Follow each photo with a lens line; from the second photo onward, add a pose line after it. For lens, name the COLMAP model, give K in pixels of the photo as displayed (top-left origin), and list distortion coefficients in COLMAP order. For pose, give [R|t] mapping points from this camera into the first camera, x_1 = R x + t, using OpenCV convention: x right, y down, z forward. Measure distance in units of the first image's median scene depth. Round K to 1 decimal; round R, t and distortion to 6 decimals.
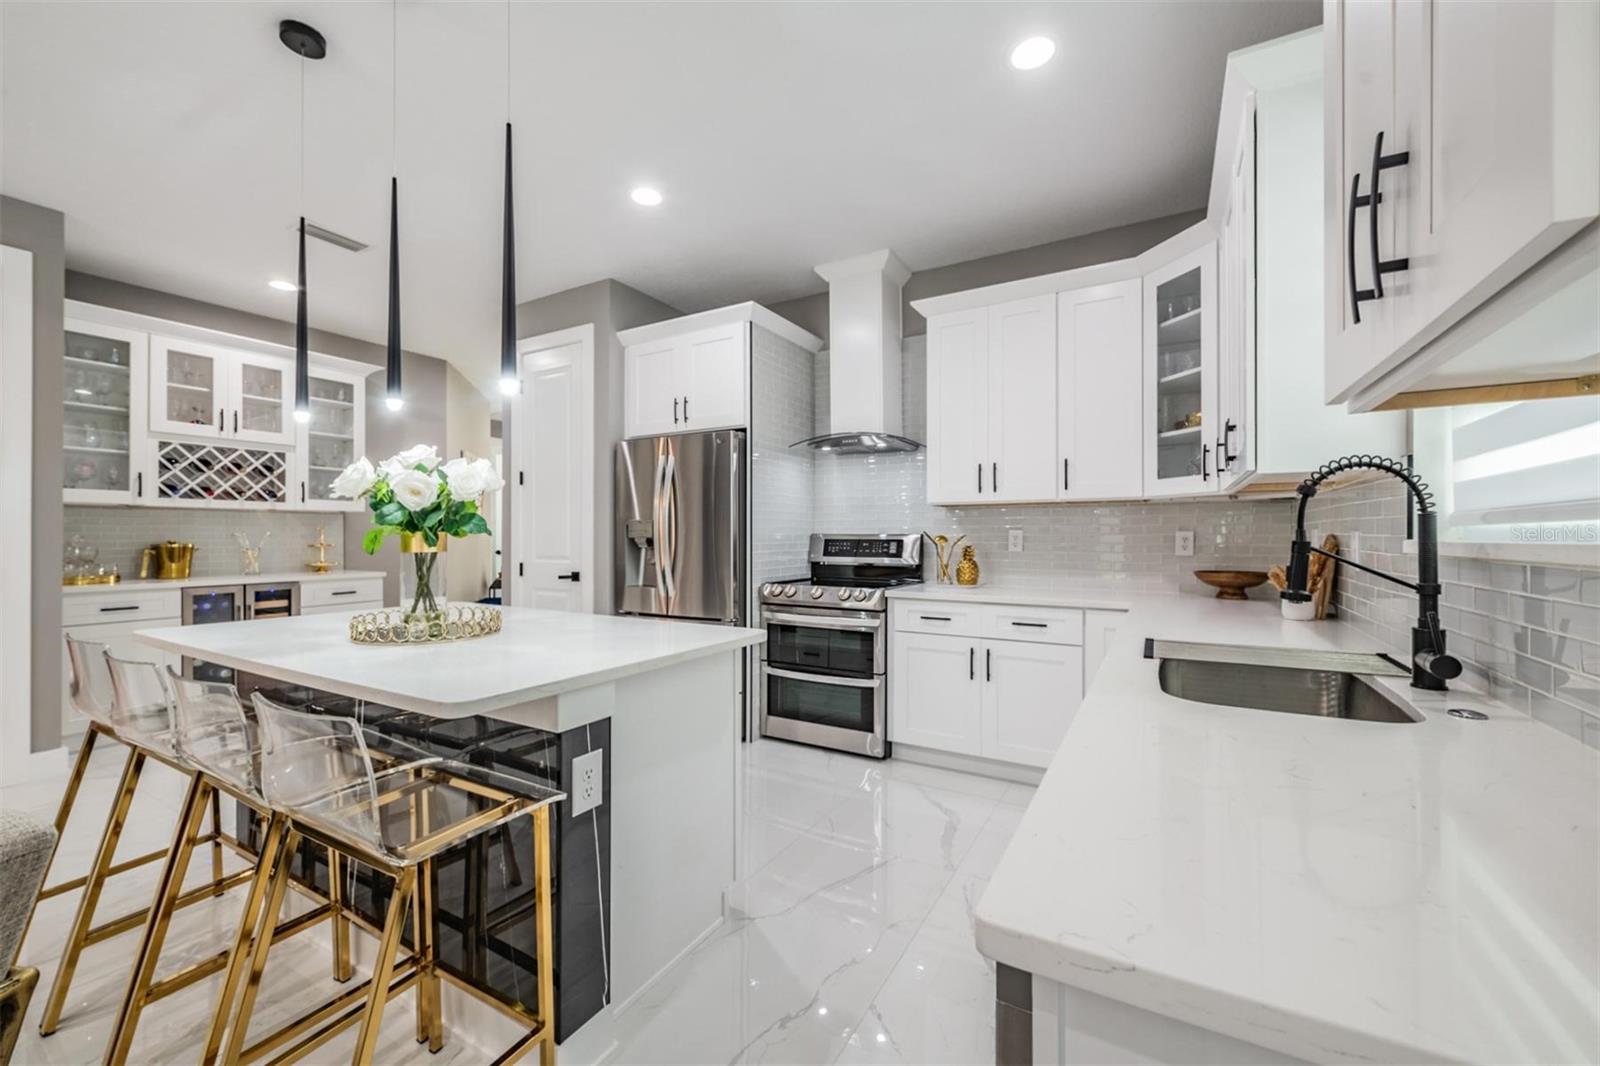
lens RADIAL K [[634.2, 0, 790.7], [0, 634.2, 538.2], [0, 0, 1]] dist [0.005303, -0.003643]
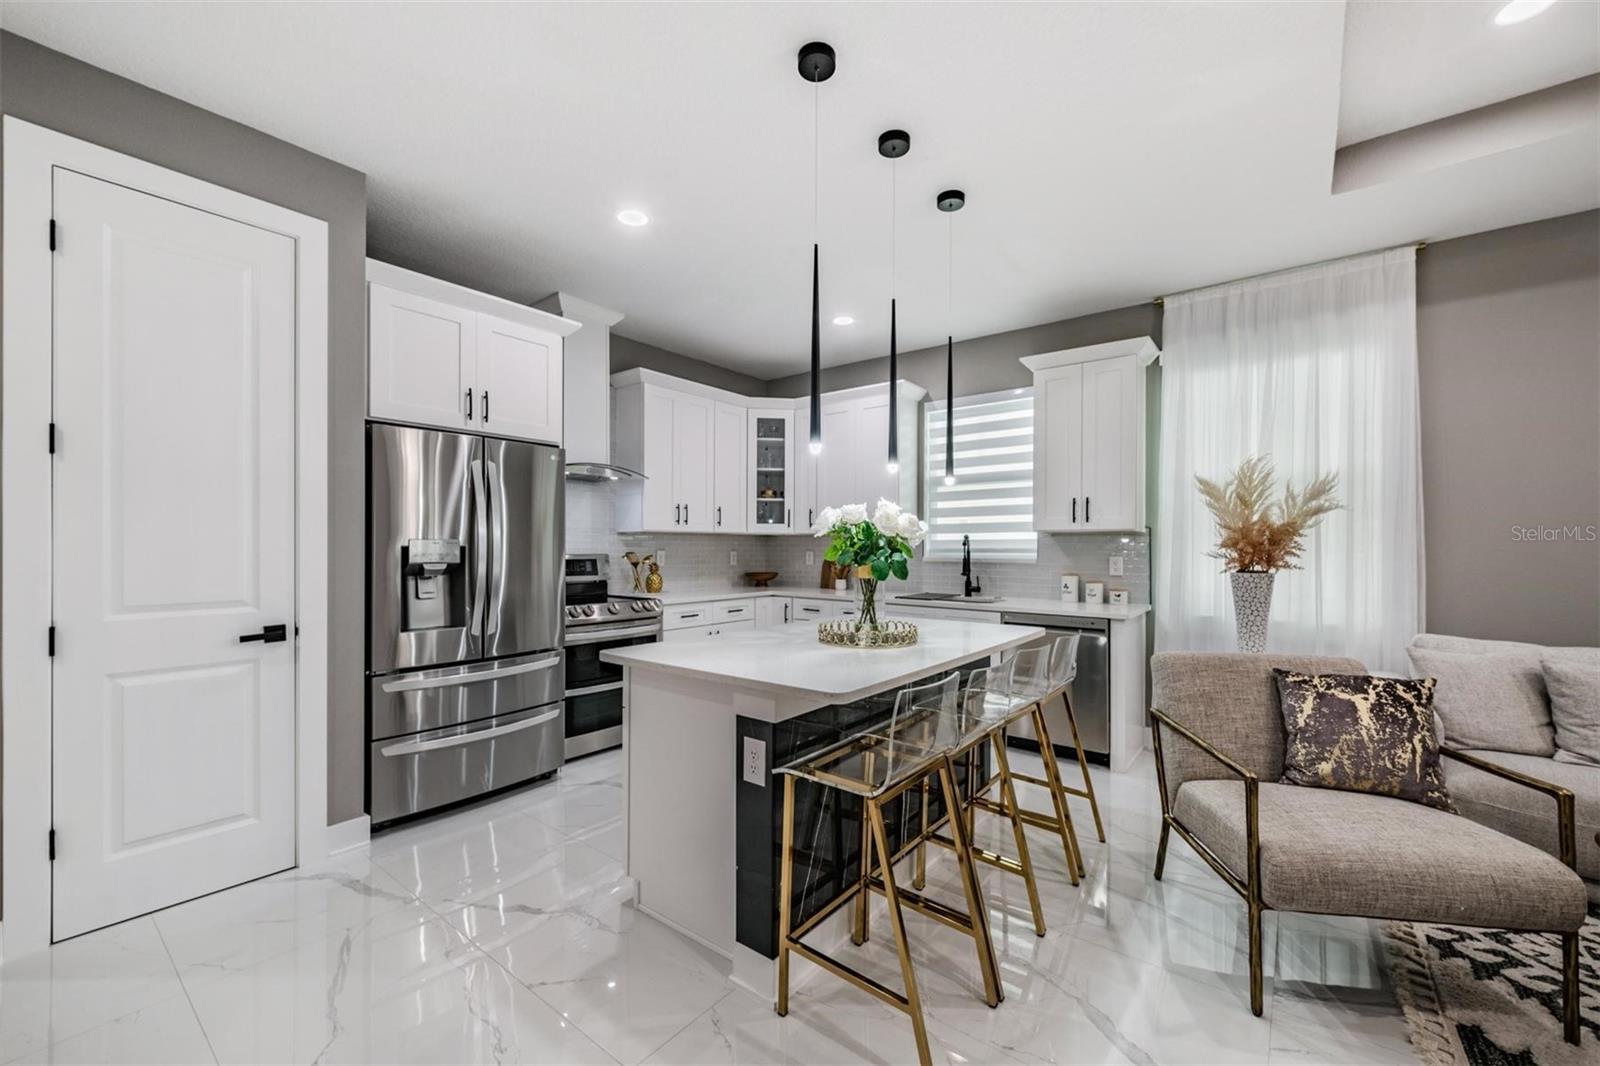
lens RADIAL K [[634.2, 0, 808.8], [0, 634.2, 546.4], [0, 0, 1]] dist [0.005303, -0.003643]
pose [[0.126830, -0.000605, 0.991924, -0.920437], [0.000796, 1.000000, 0.000508, -0.020995], [-0.991924, 0.000725, 0.126830, 0.474701]]
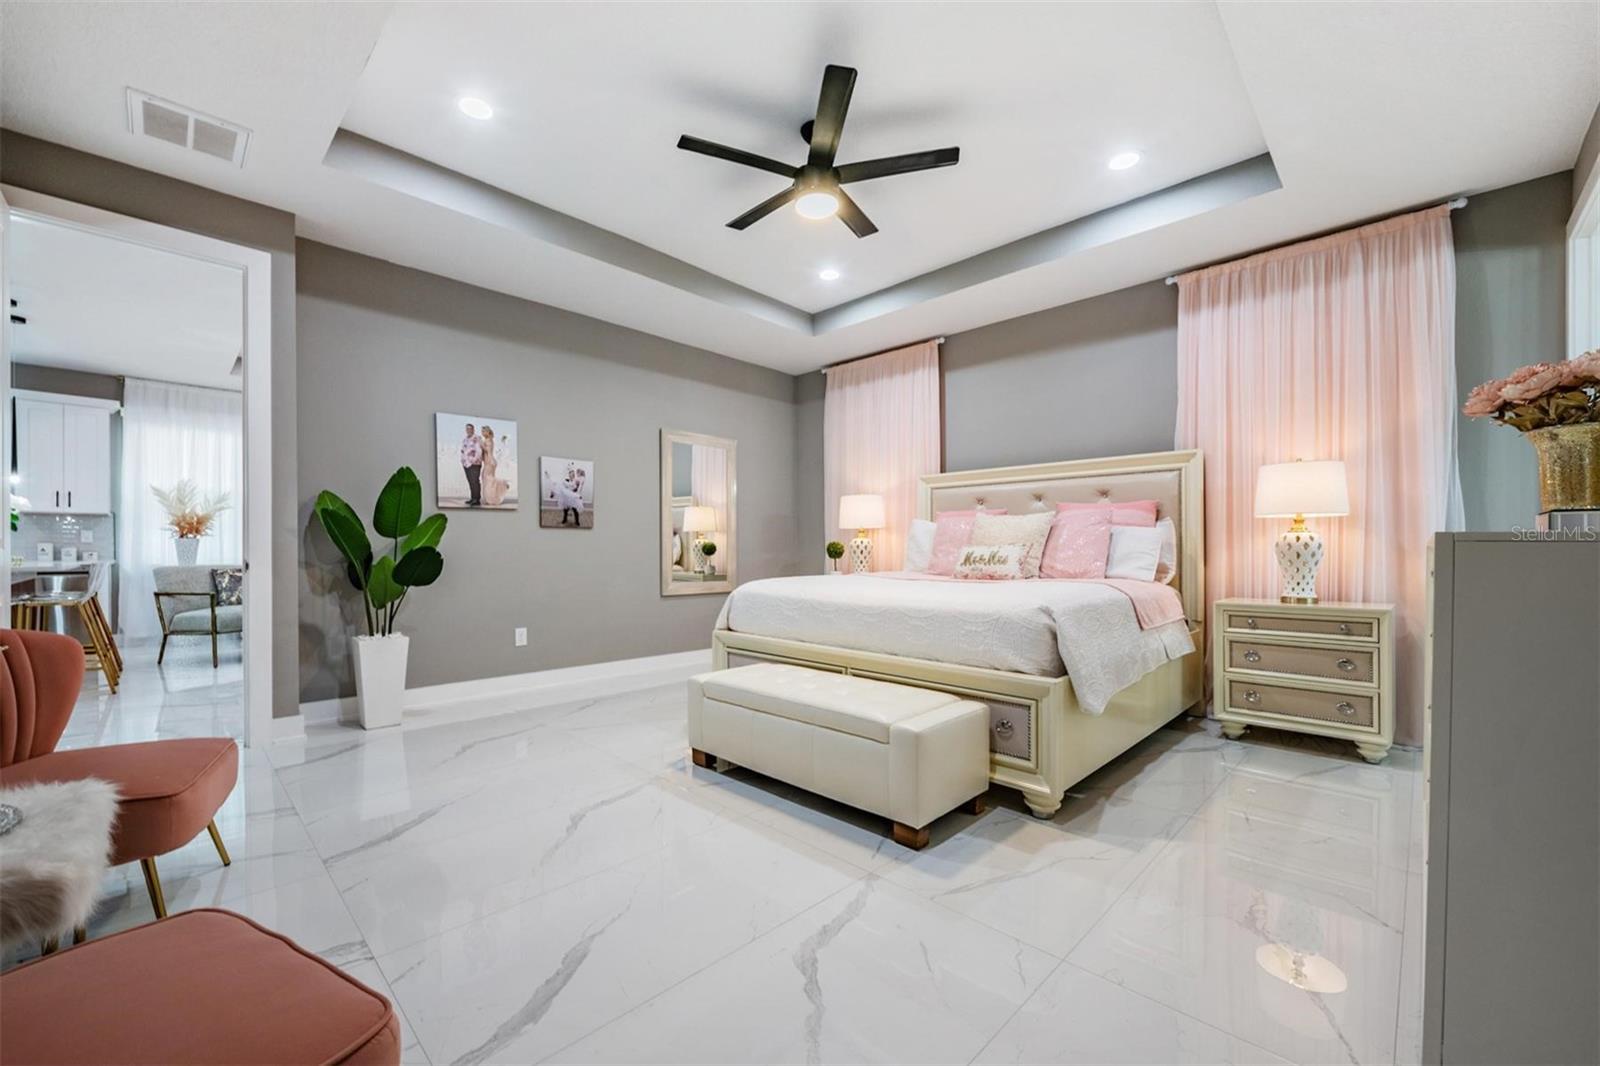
lens RADIAL K [[634.2, 0, 773.8], [0, 634.2, 543.6], [0, 0, 1]] dist [0.005303, -0.003643]
pose [[-0.965356, 0.001648, 0.260930, -1.987832], [0.001588, 0.999999, -0.000439, 0.035734], [-0.260931, -0.000010, -0.965358, 1.247115]]
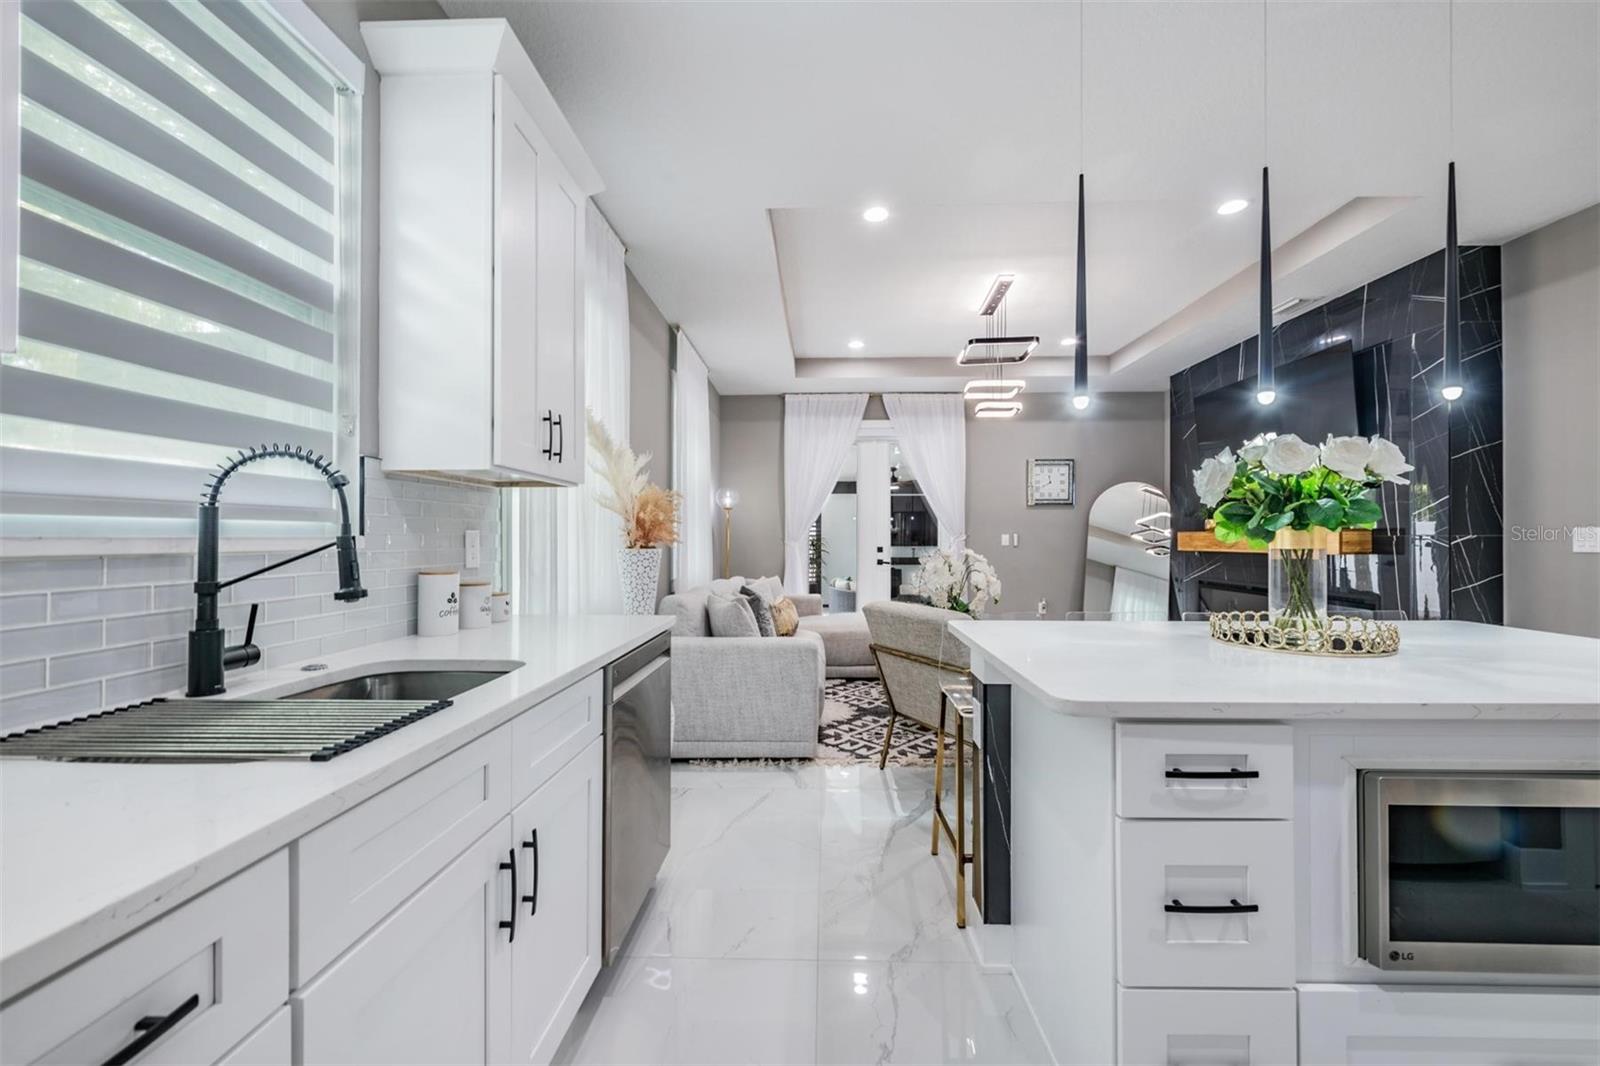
lens RADIAL K [[634.2, 0, 804.5], [0, 634.2, 534.2], [0, 0, 1]] dist [0.005303, -0.003643]
pose [[-0.881069, -0.001791, -0.472985, 0.228733], [-0.000195, 0.999994, -0.003423, 0.002047], [0.472988, -0.002924, -0.881064, 0.723429]]
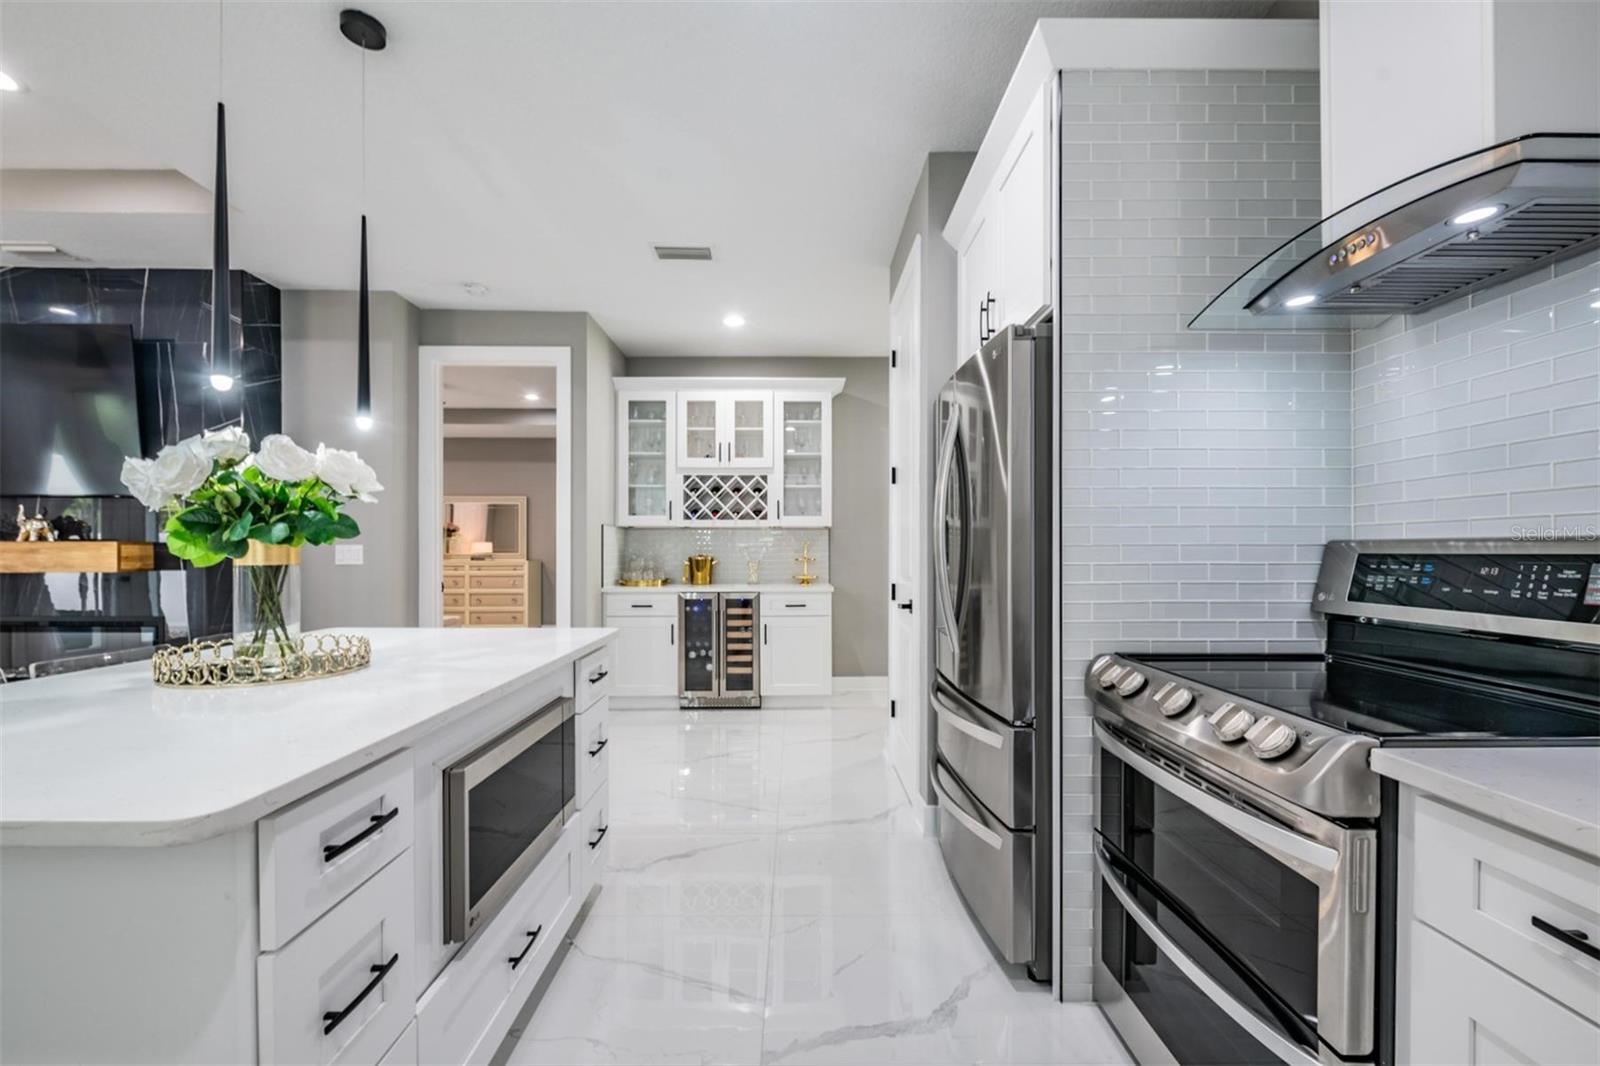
lens RADIAL K [[634.2, 0, 808.2], [0, 634.2, 561.6], [0, 0, 1]] dist [0.005303, -0.003643]
pose [[0.513305, 0.012600, -0.858114, 0.223945], [-0.003663, 0.999915, 0.012491, 0.002459], [0.858198, -0.003269, 0.513308, 0.587252]]
